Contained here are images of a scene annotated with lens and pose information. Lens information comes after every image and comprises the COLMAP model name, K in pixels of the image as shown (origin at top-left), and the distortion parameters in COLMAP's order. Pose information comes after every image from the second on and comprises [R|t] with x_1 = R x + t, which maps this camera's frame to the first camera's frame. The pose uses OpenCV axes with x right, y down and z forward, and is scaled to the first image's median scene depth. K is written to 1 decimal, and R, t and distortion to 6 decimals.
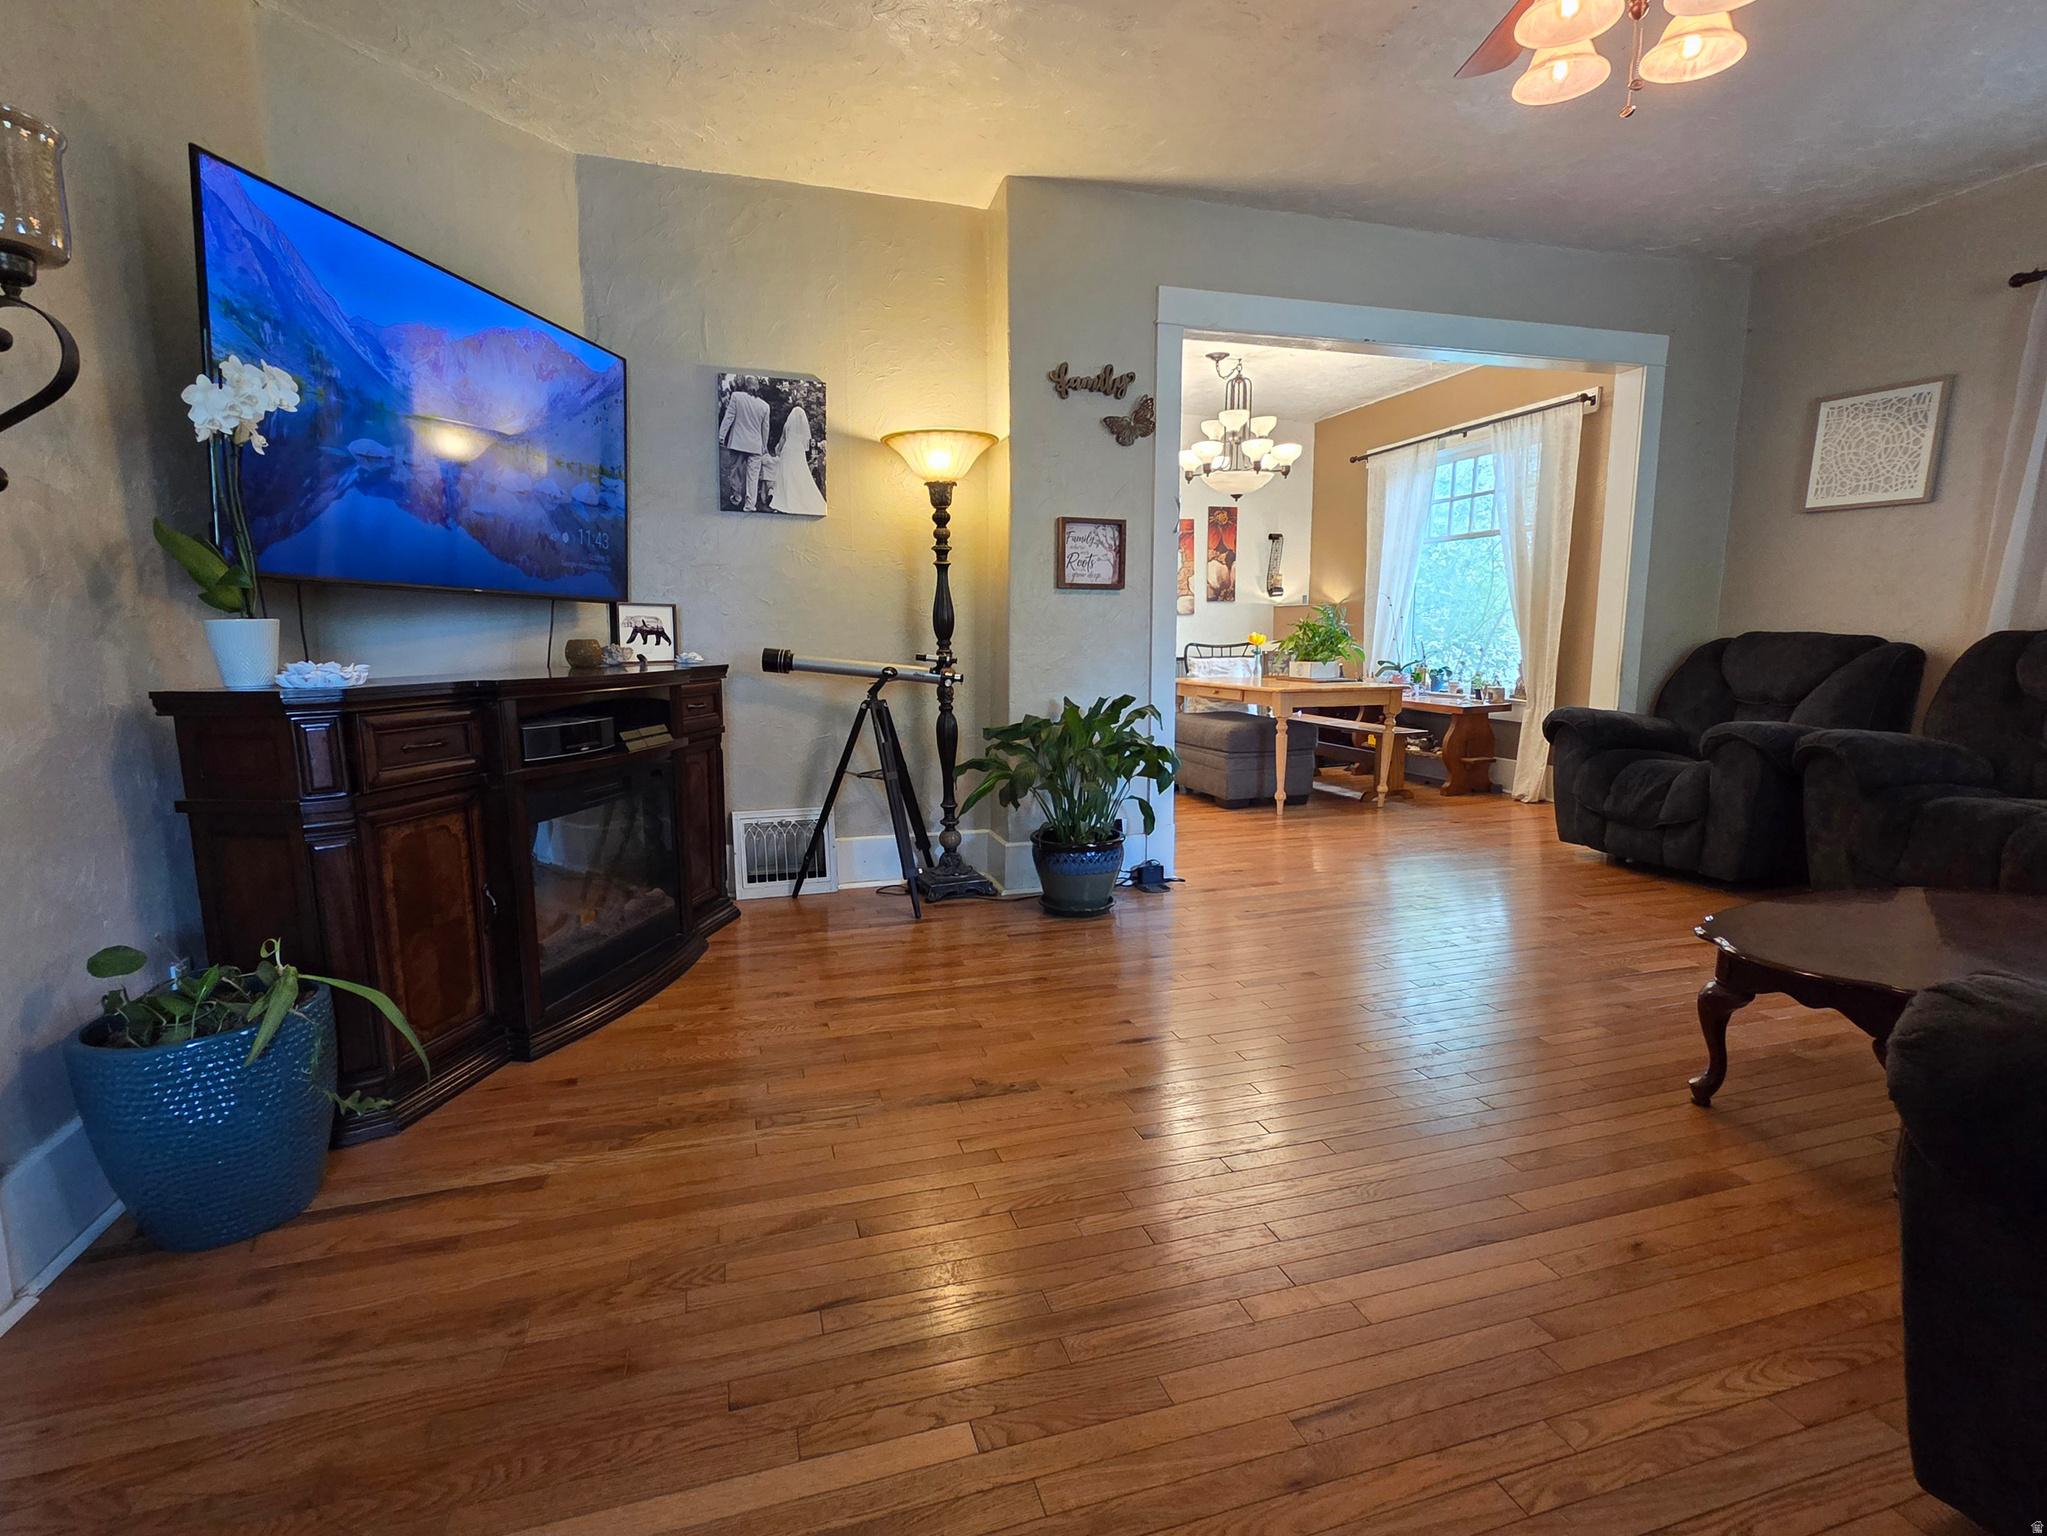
lens RADIAL K [[986.2, 0, 1028.7], [0, 986.2, 777.4], [0, 0, 1]] dist [0.001673, 0.000502]
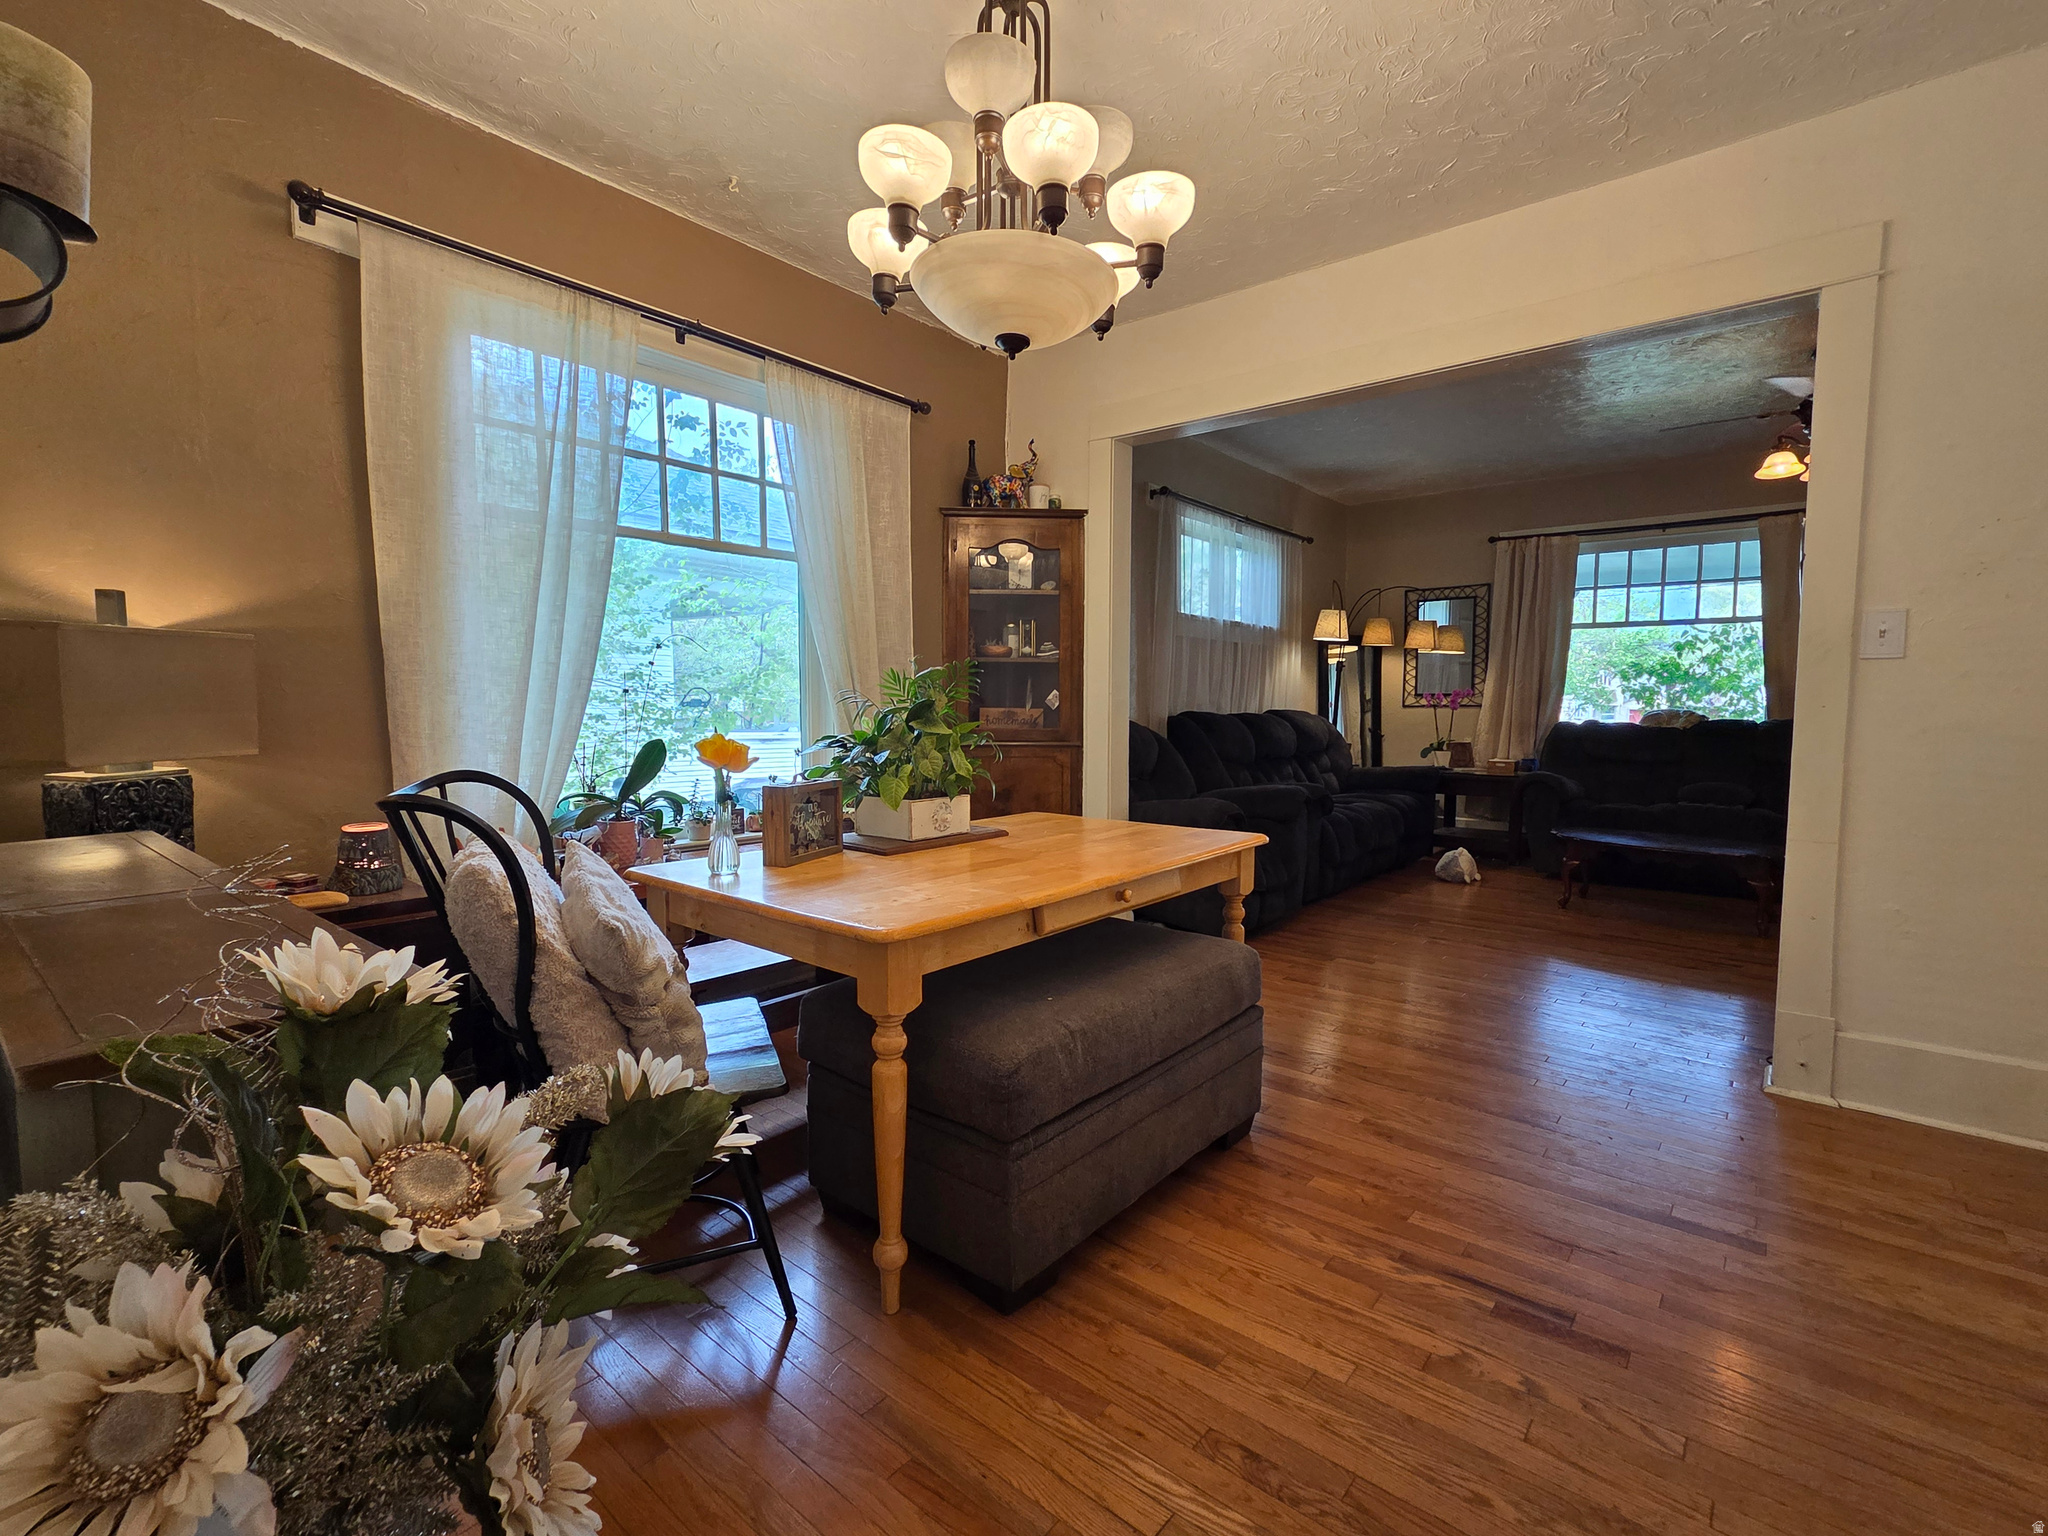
lens RADIAL K [[923.8, 0, 1024.0], [0, 923.8, 768.0], [0, 0, 1]] dist [-0.034672, -0.000001]
pose [[-0.538784, -0.053945, 0.840715, -0.074485], [0.119755, 0.982909, 0.139816, -0.197624], [-0.833889, 0.176011, -0.523115, 1.305657]]
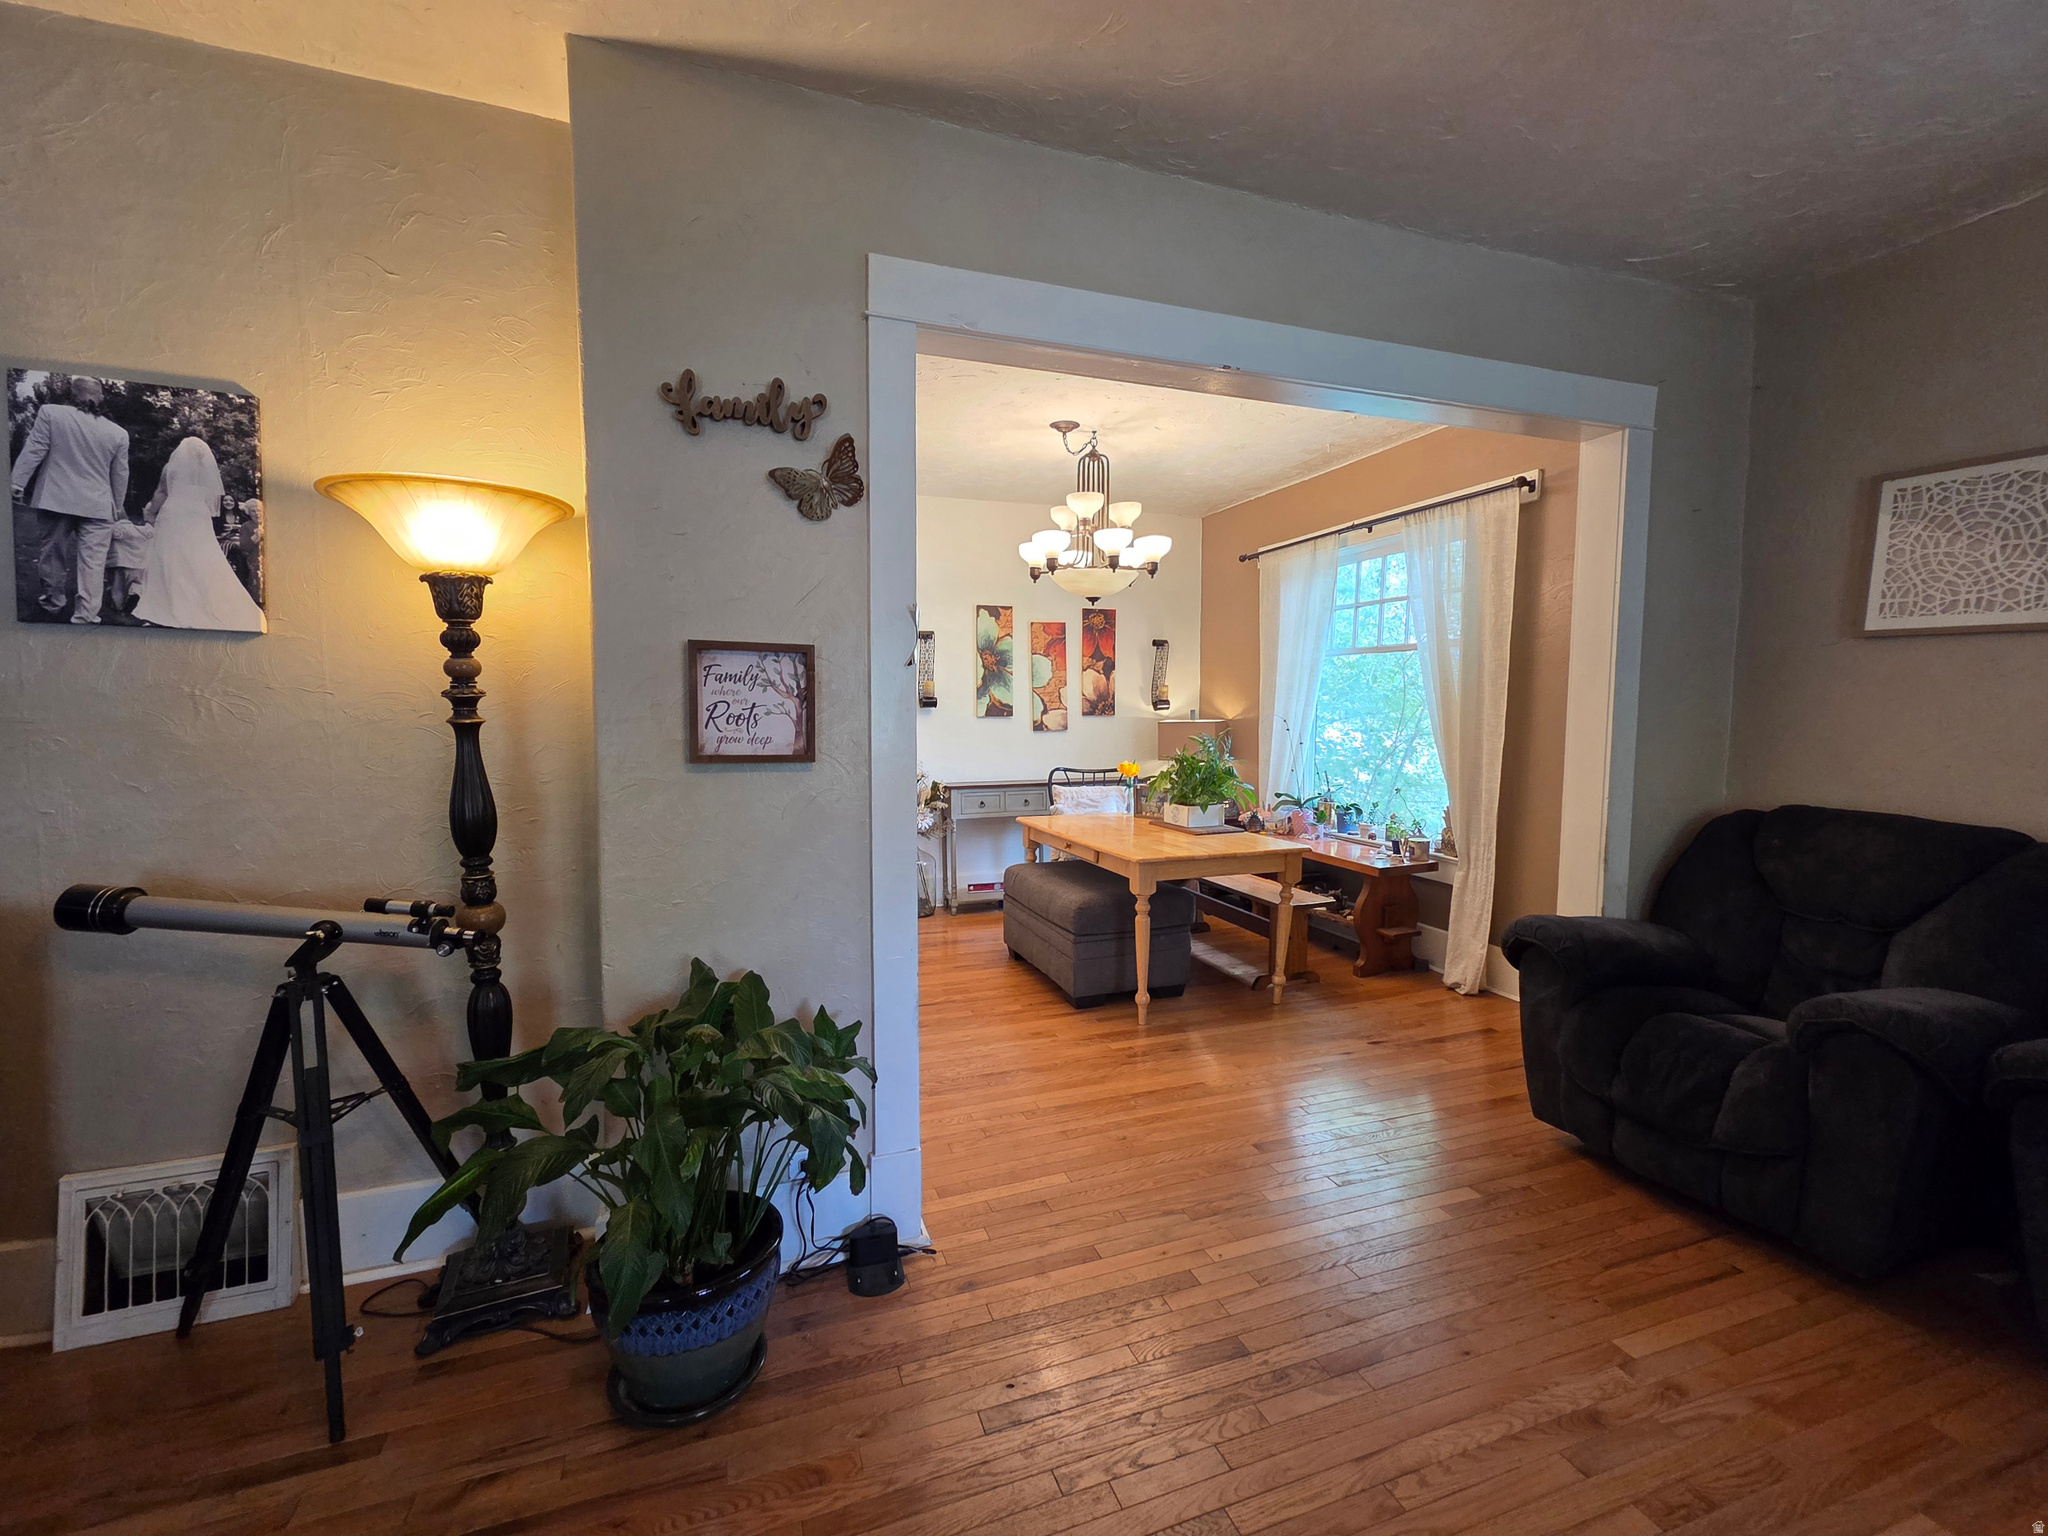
lens RADIAL K [[873.0, 0, 1032.0], [0, 873.0, 776.6], [0, 0, 1]] dist [0.002018, 0.000072]
pose [[0.998687, 0.002440, 0.051162, 0.138046], [0.001037, 0.997697, -0.067826, -0.103552], [-0.051210, 0.067790, 0.996385, 0.339135]]
